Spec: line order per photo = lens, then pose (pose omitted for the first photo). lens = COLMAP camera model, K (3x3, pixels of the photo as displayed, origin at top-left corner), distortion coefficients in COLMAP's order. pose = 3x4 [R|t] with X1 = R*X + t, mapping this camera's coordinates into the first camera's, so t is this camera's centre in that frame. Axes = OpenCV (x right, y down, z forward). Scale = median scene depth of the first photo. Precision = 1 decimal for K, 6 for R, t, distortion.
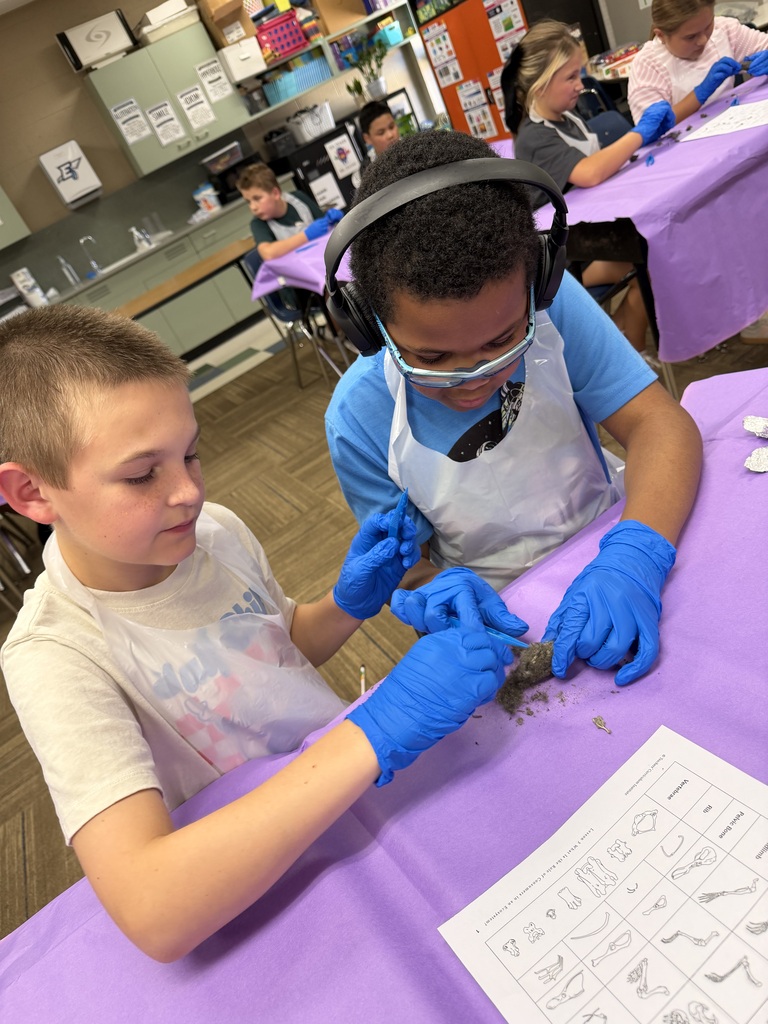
lens RADIAL K [[733.0, 0, 381.3], [0, 733.0, 512.8], [0, 0, 1]] dist [0.006418, -0.013922]
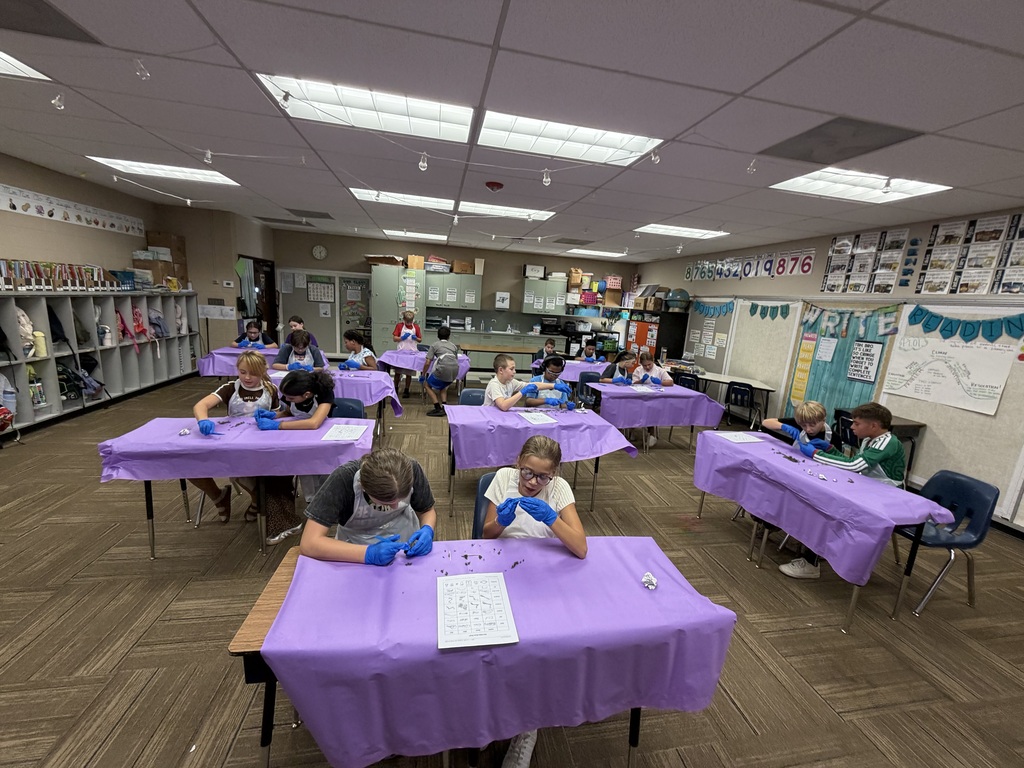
lens RADIAL K [[410.9, 0, 515.1], [0, 410.9, 380.9], [0, 0, 1]] dist [0.012015, -0.000125]
pose [[0.833282, 0.518247, -0.192512, 0.102842], [-0.550947, 0.807301, -0.211479, 0.116646], [0.045817, 0.282285, 0.958236, -0.478154]]
